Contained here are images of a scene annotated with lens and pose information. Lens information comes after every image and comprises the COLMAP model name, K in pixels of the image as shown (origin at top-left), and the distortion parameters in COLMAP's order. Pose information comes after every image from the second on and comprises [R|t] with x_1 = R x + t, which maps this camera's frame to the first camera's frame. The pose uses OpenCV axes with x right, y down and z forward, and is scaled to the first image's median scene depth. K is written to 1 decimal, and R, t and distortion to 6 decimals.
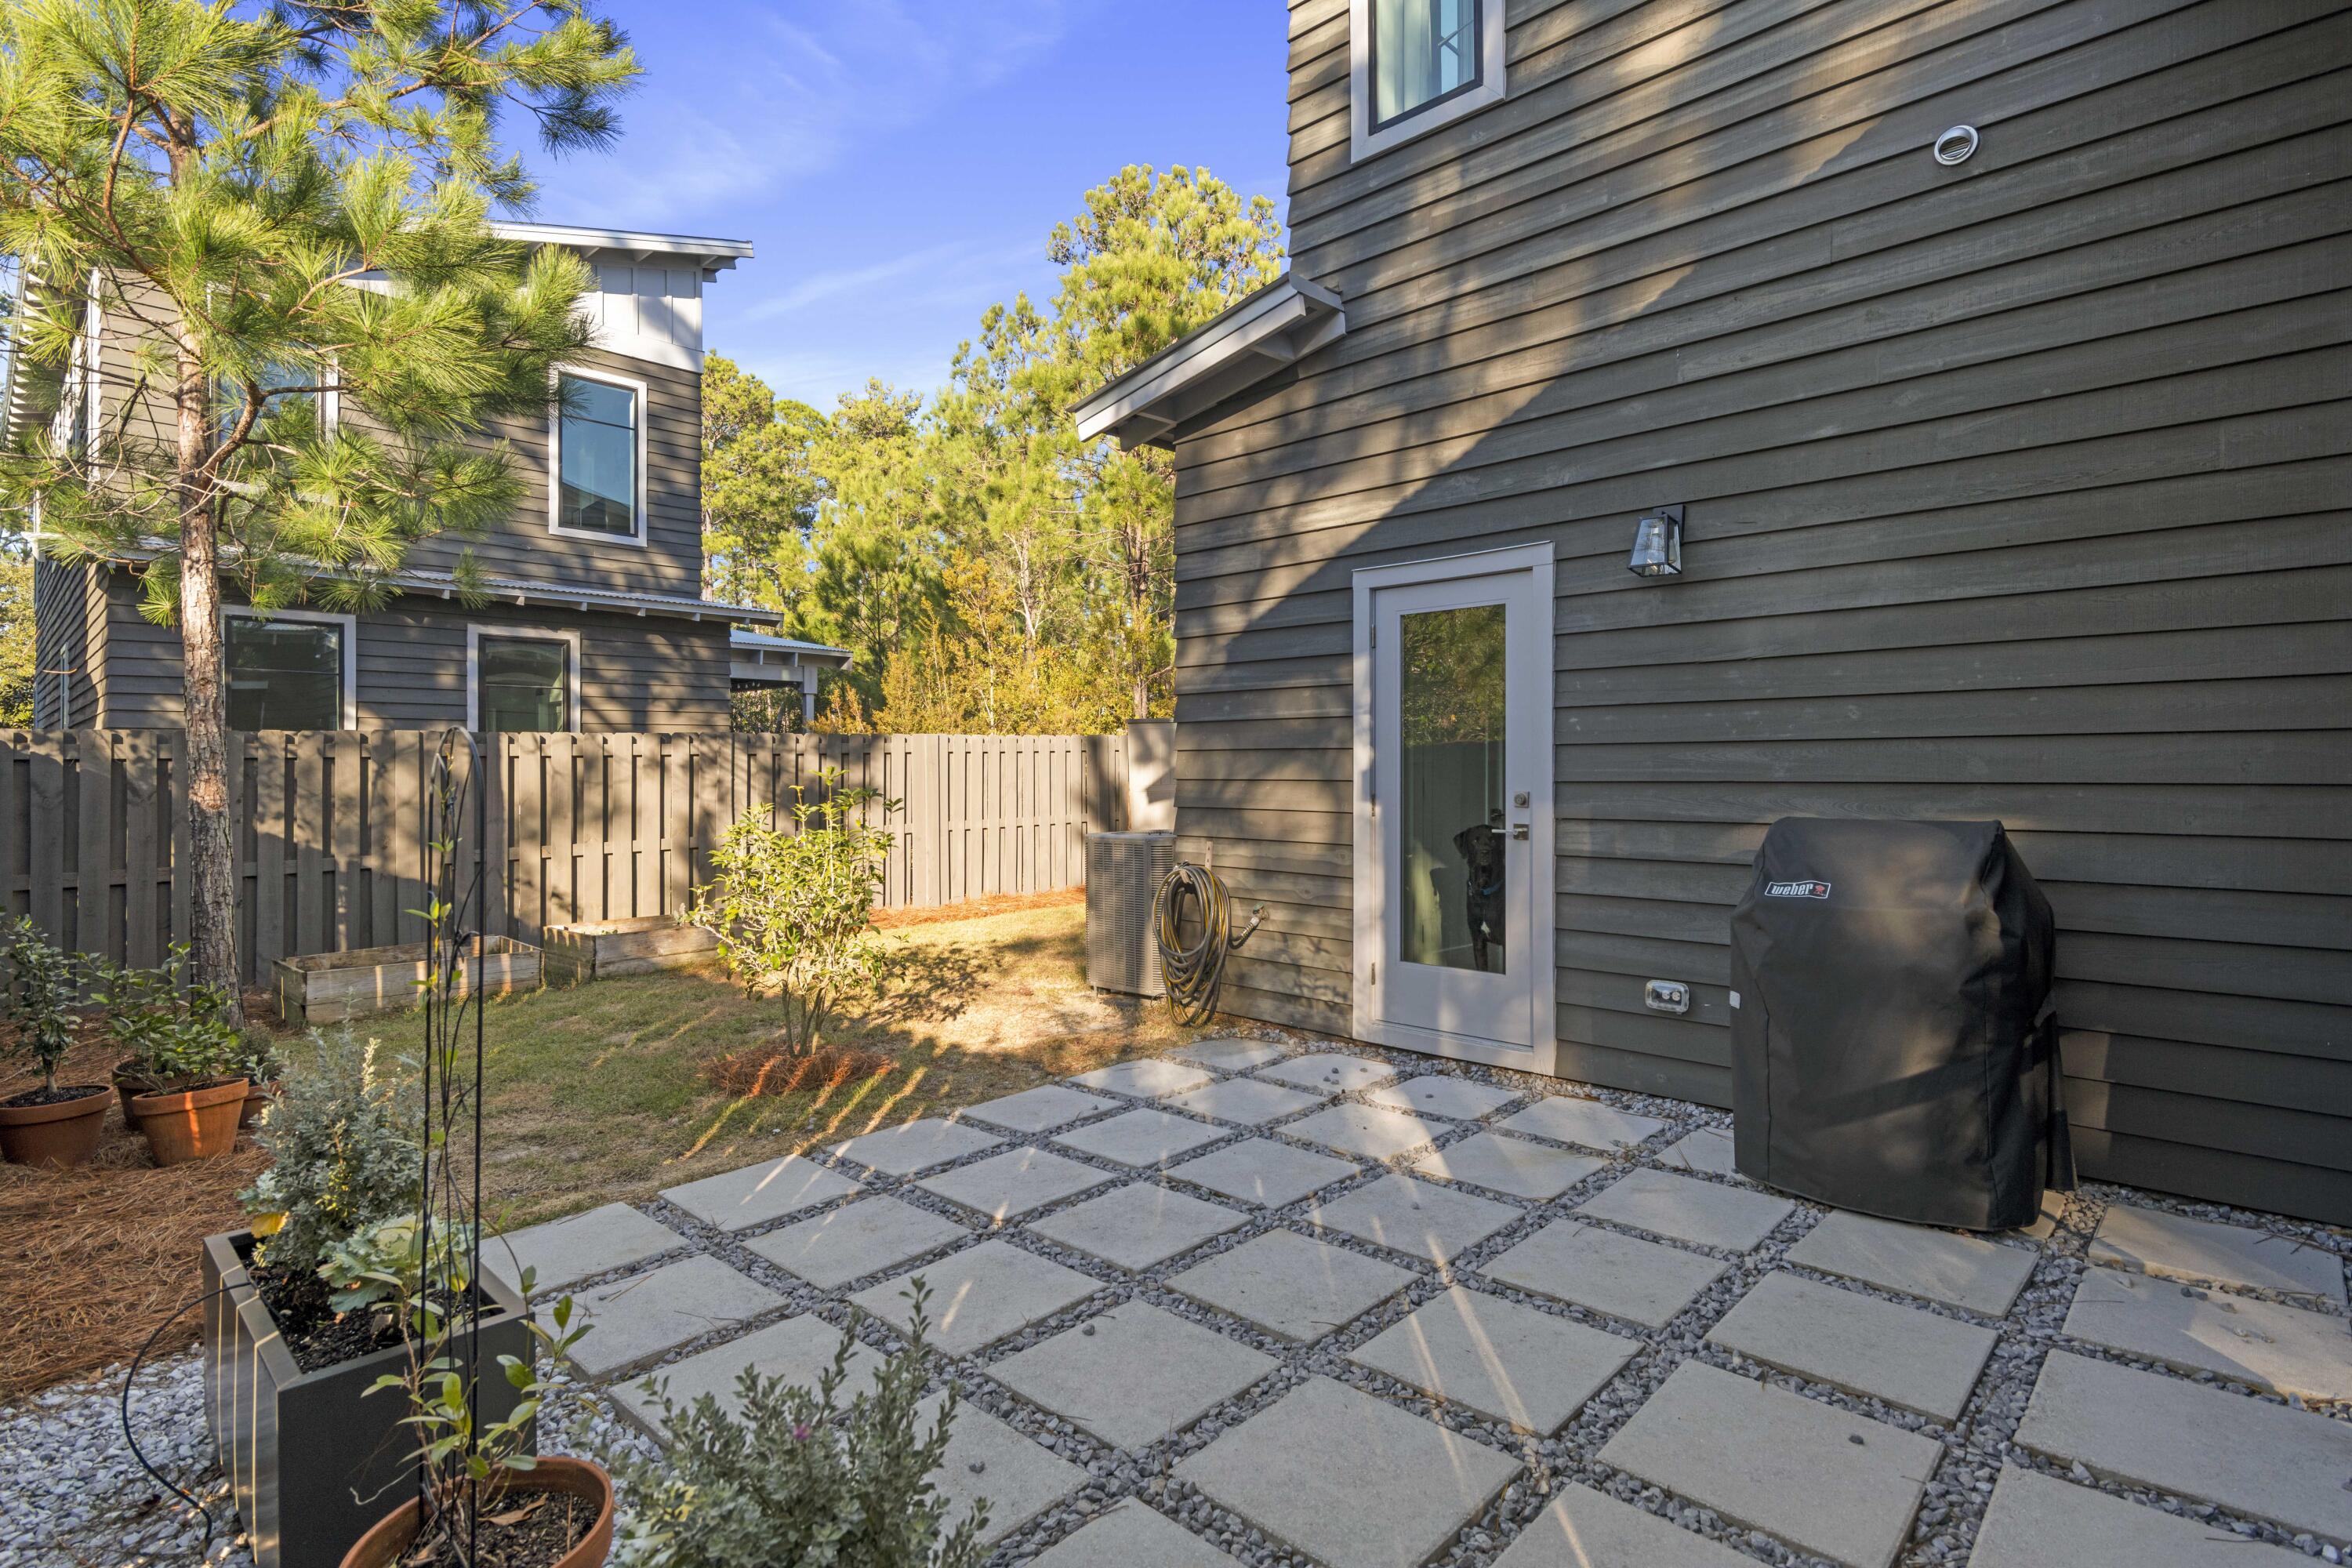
lens RADIAL K [[1153.4, 0, 1170.5], [0, 1153.4, 772.6], [0, 0, 1]] dist [0.004000, -0.000176]
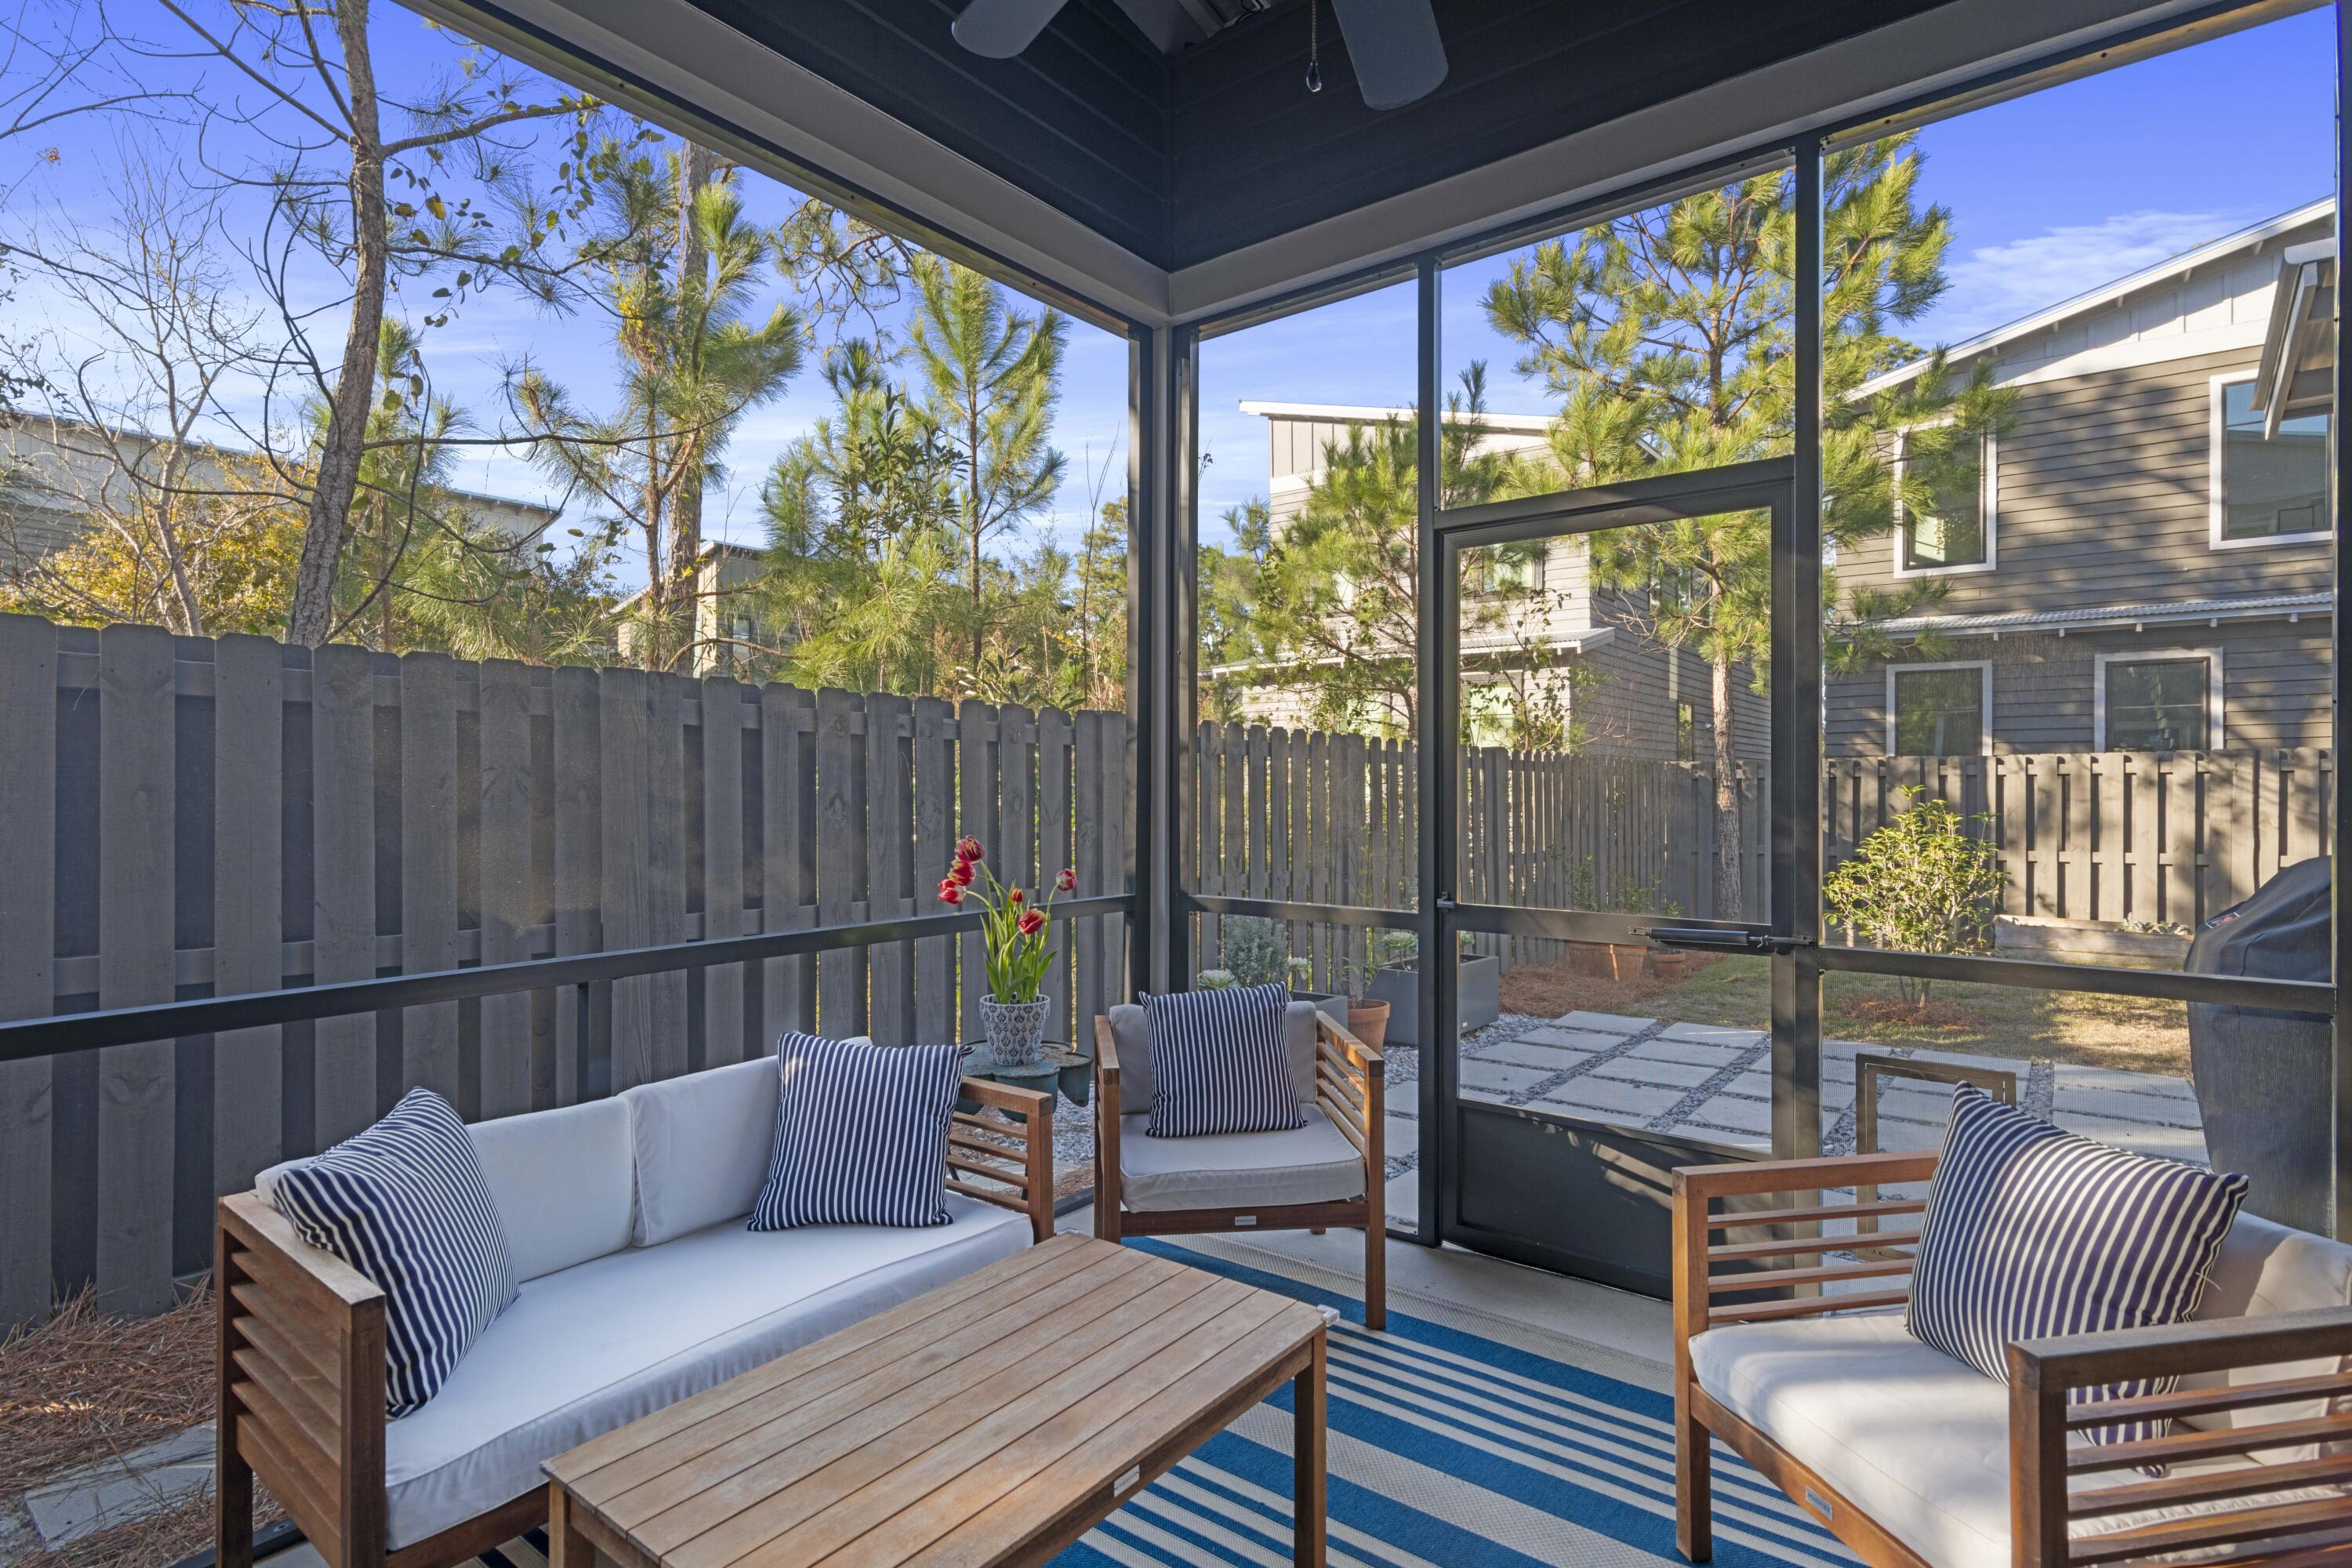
lens RADIAL K [[1153.4, 0, 1185.9], [0, 1153.4, 771.3], [0, 0, 1]] dist [0.004000, -0.000176]
pose [[0.126391, -0.006886, -0.991957, 0.726434], [-0.011280, 0.999901, -0.008378, 0.000910], [0.991916, 0.012248, 0.126301, 0.016451]]
